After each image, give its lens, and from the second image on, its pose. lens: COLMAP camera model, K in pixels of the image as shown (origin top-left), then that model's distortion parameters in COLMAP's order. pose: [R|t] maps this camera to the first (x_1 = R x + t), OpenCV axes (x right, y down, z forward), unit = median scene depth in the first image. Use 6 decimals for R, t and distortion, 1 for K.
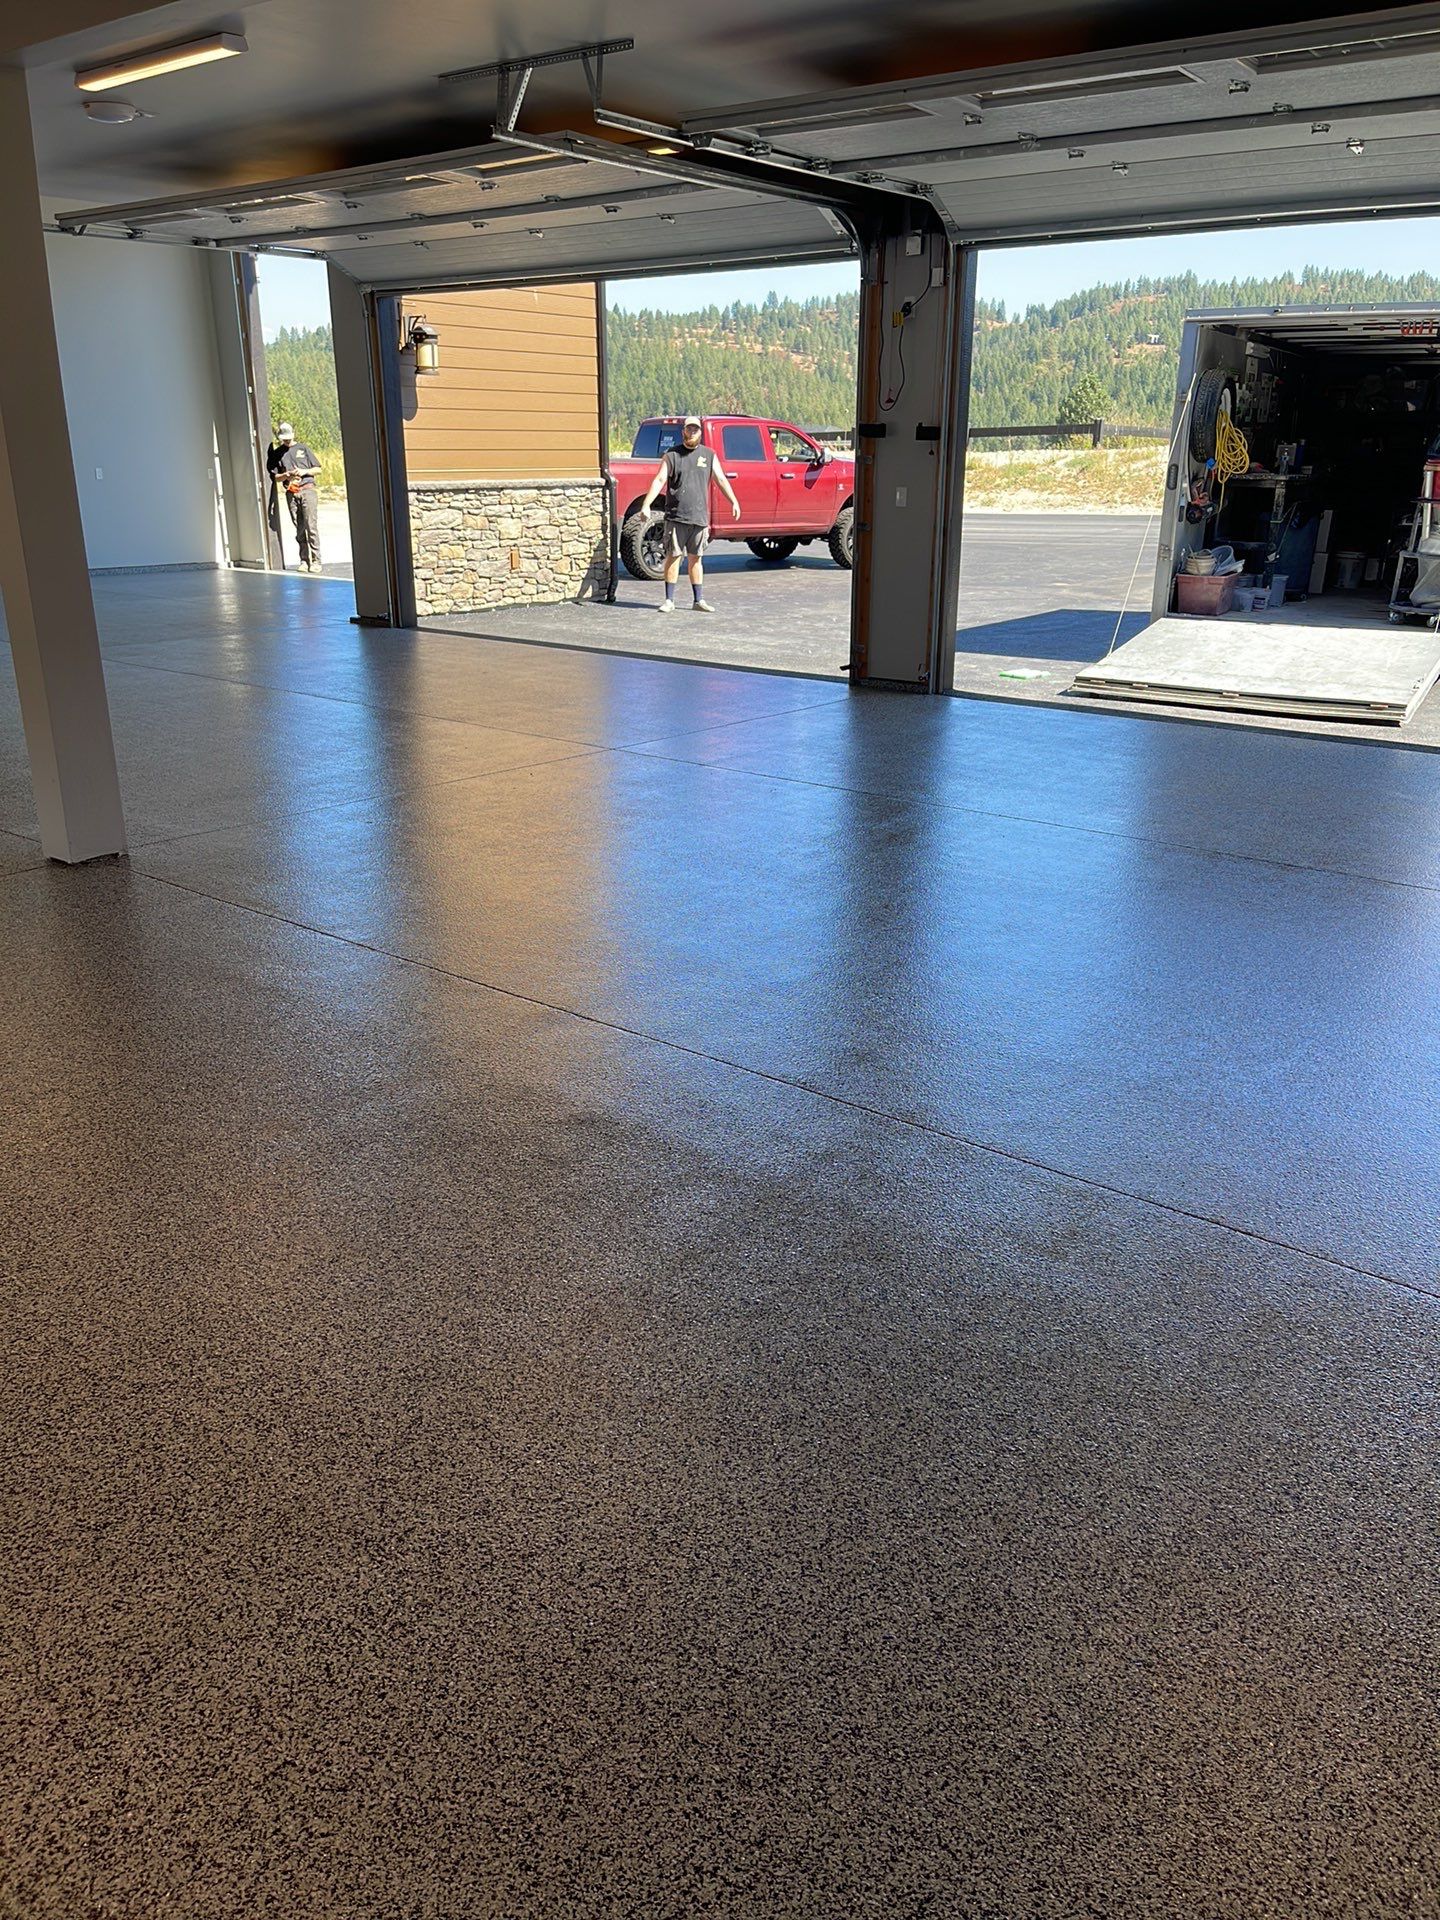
lens RADIAL K [[1464.0, 0, 729.7], [0, 1464.0, 967.7], [0, 0, 1]] dist [0.044150, -0.052047]
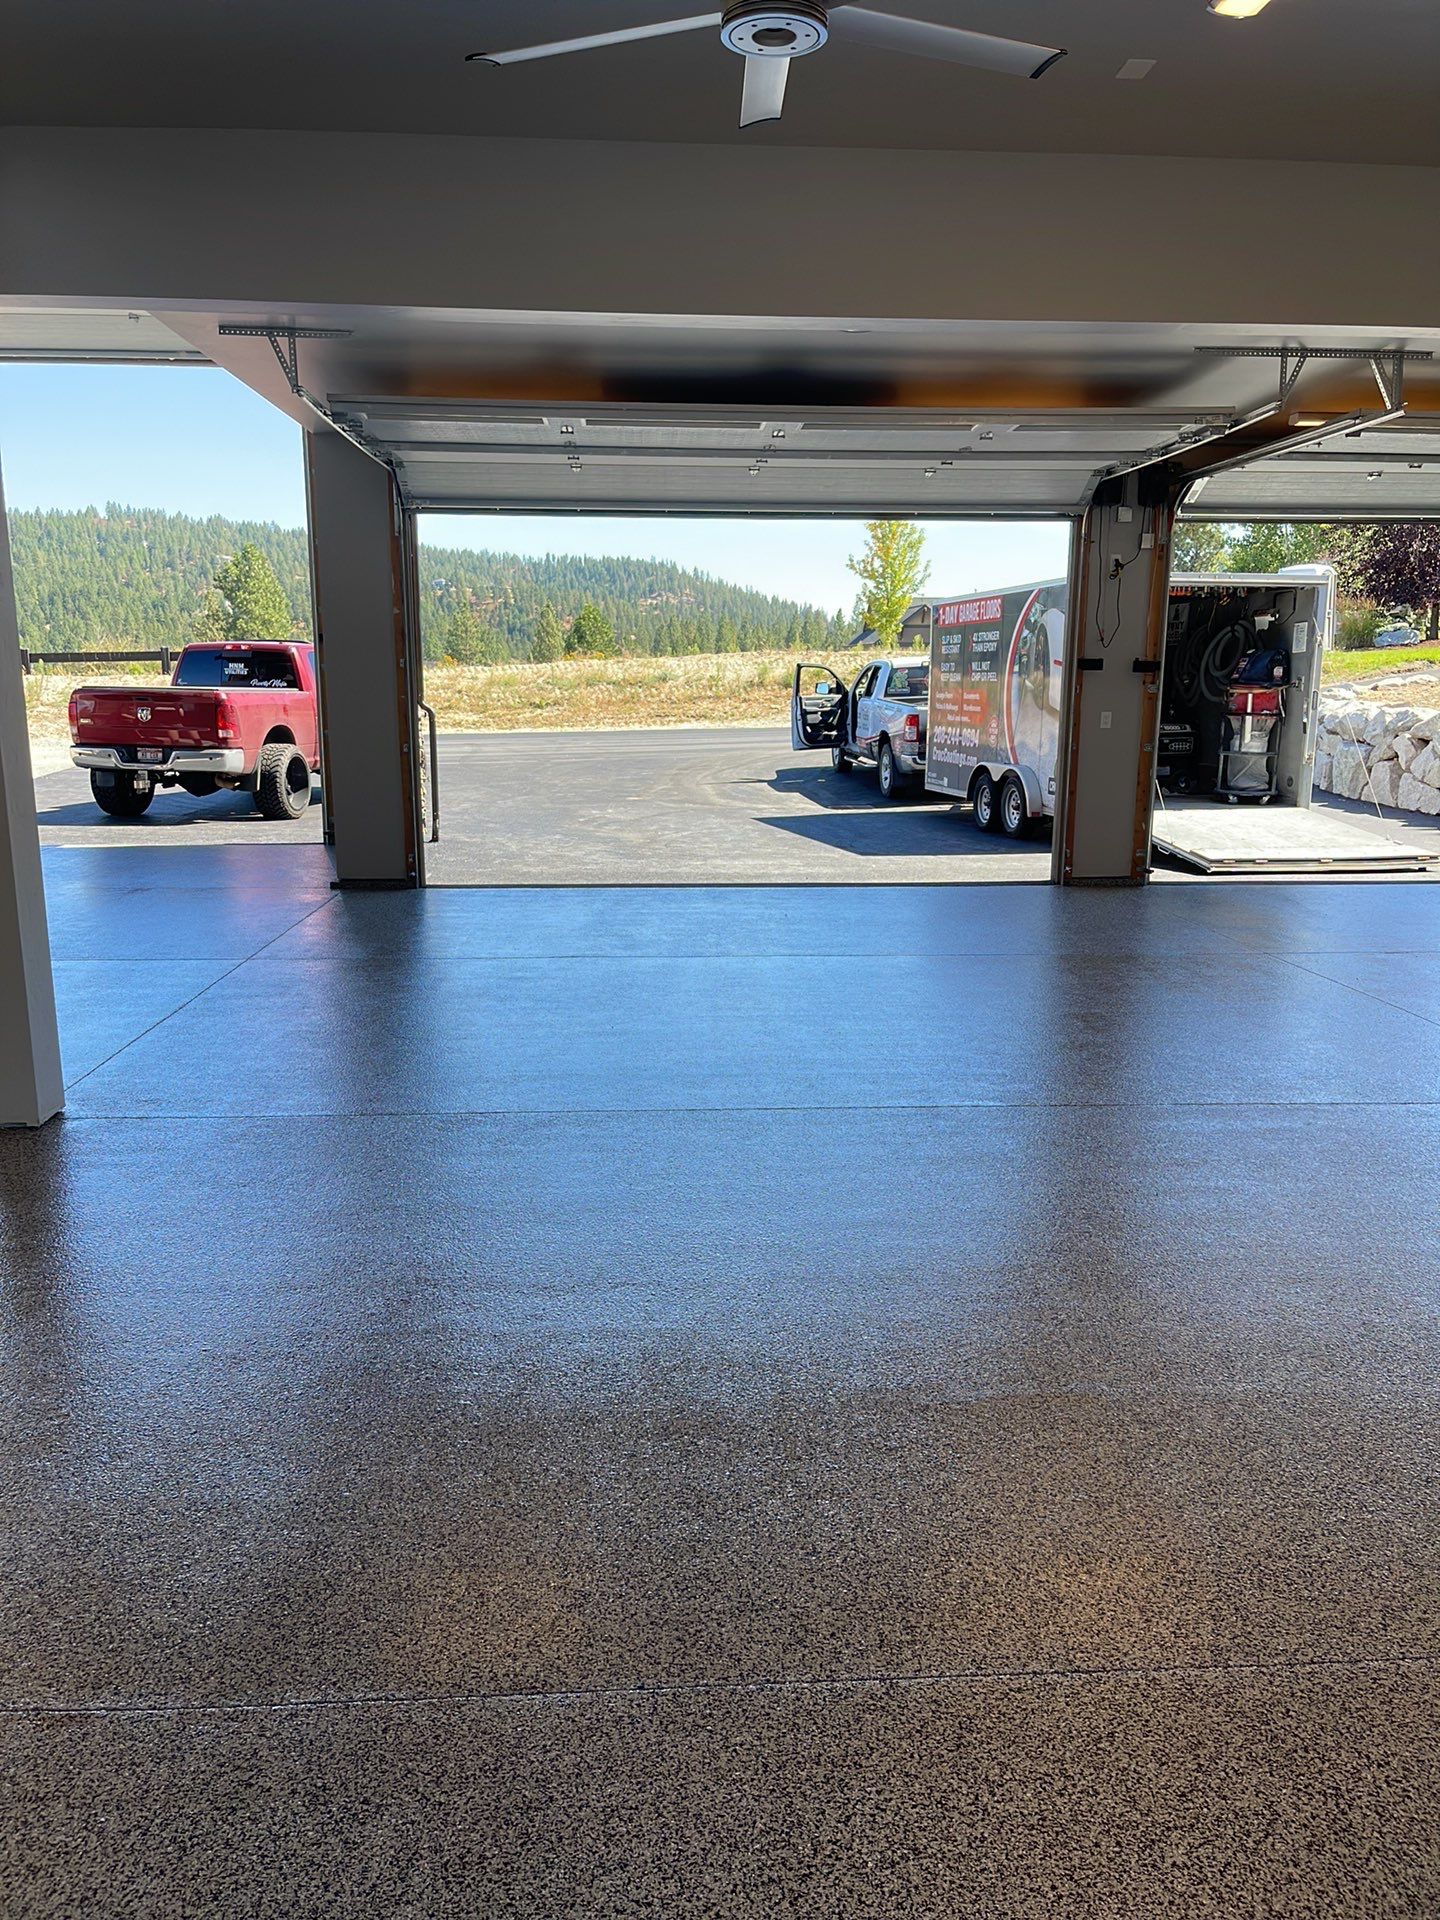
lens RADIAL K [[1464.0, 0, 724.7], [0, 1464.0, 964.3], [0, 0, 1]] dist [0.044150, -0.052047]
pose [[0.742104, -0.134448, 0.656663, -0.889811], [0.225445, 0.972666, -0.055631, -0.141693], [-0.631234, 0.189326, 0.752130, 0.372160]]
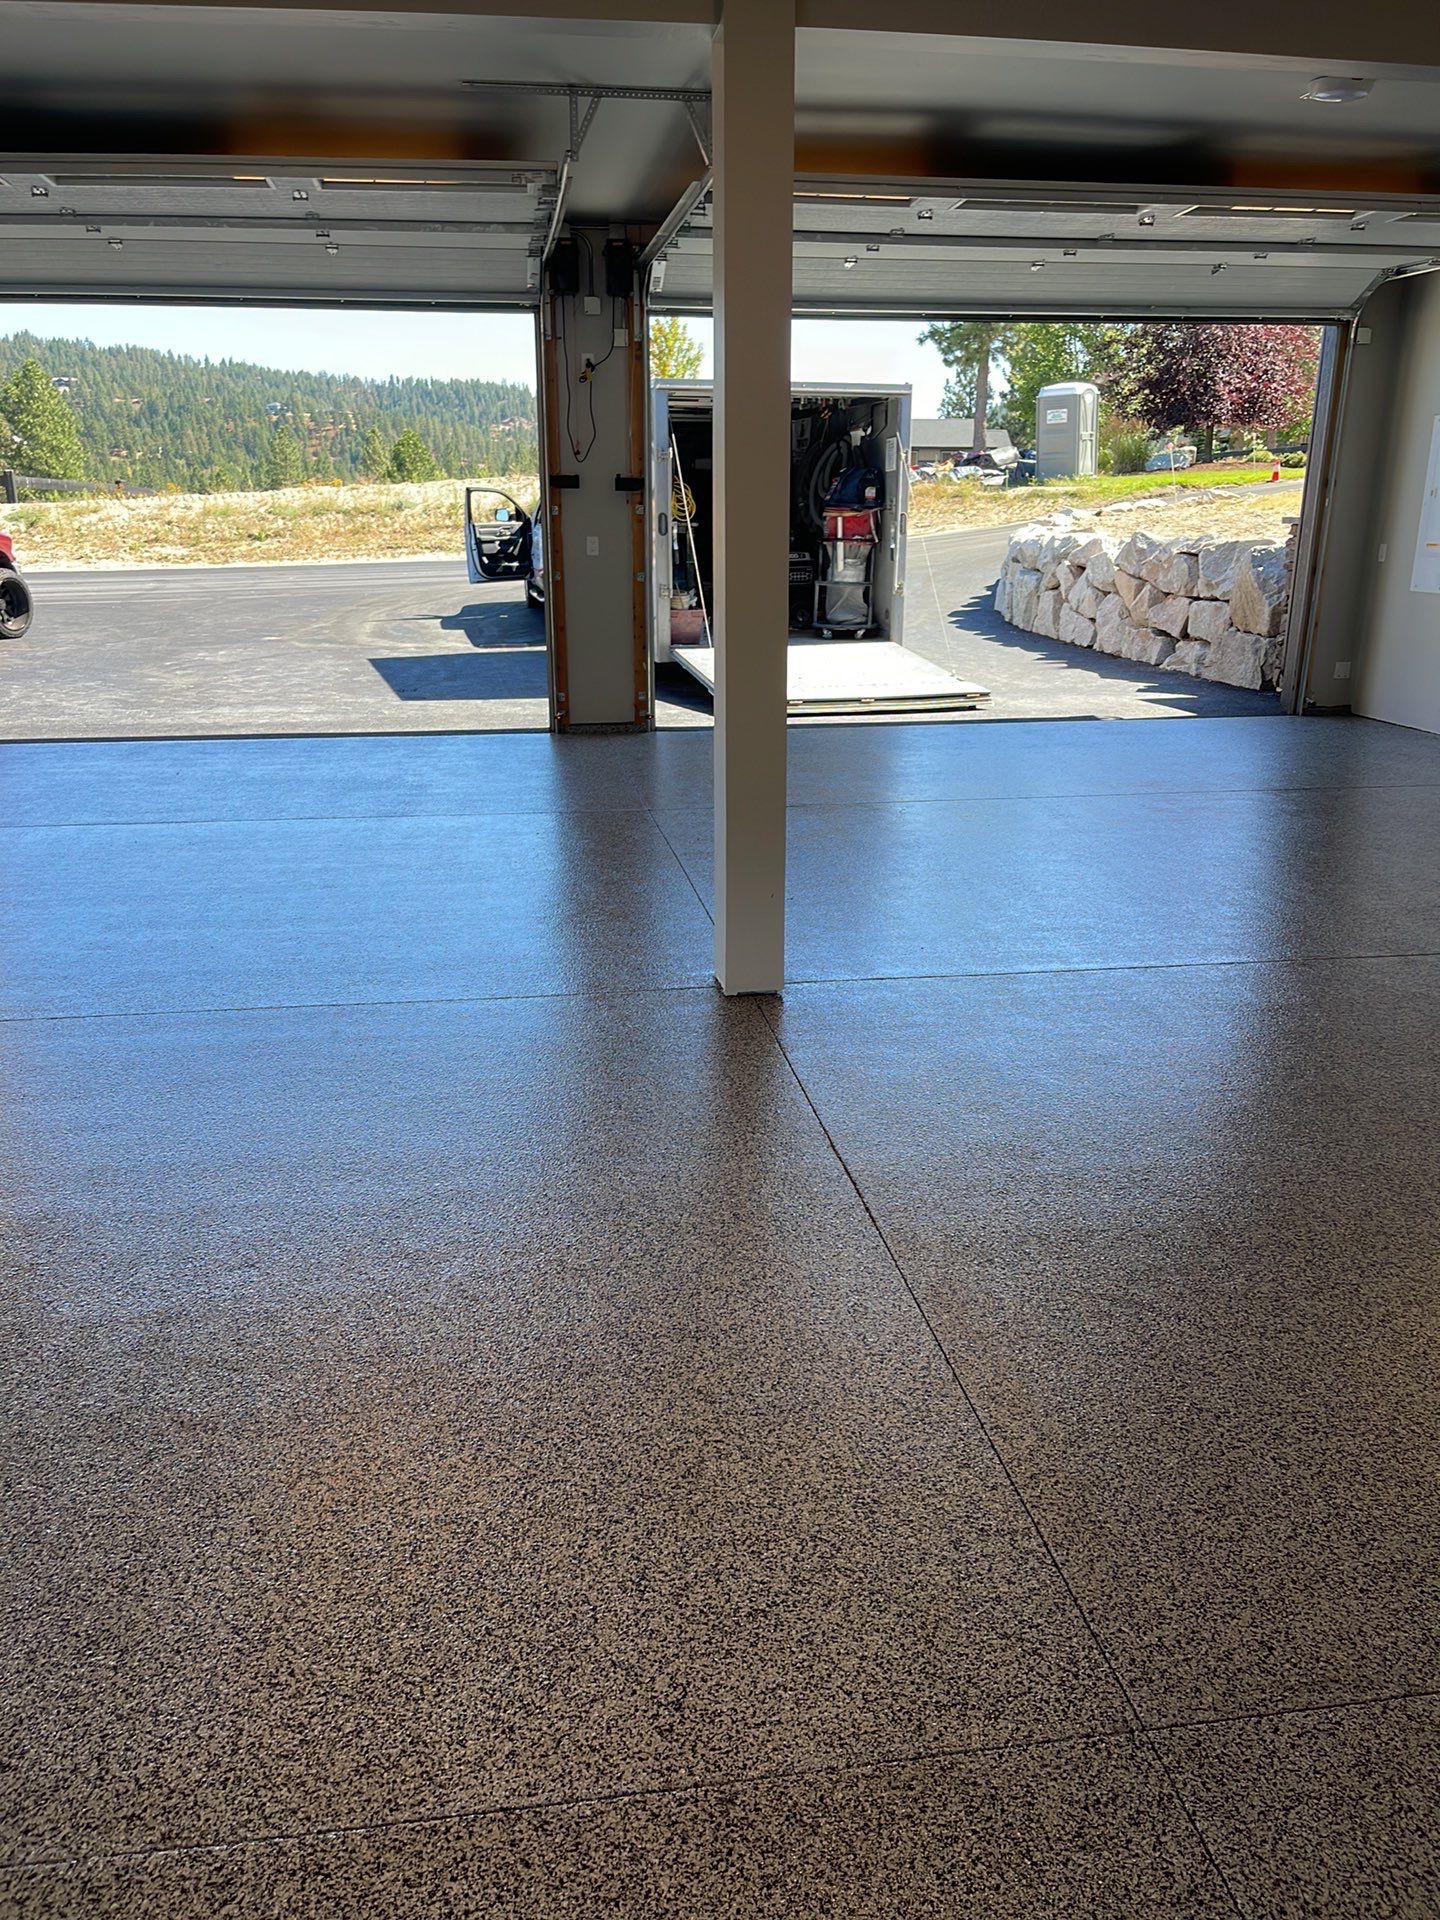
lens RADIAL K [[1464.0, 0, 725.6], [0, 1464.0, 956.3], [0, 0, 1]] dist [0.044150, -0.052047]
pose [[0.678886, -0.223455, 0.699415, -0.608816], [0.251506, 0.965710, 0.064409, -0.088412], [-0.689825, 0.132180, 0.711807, 0.250854]]
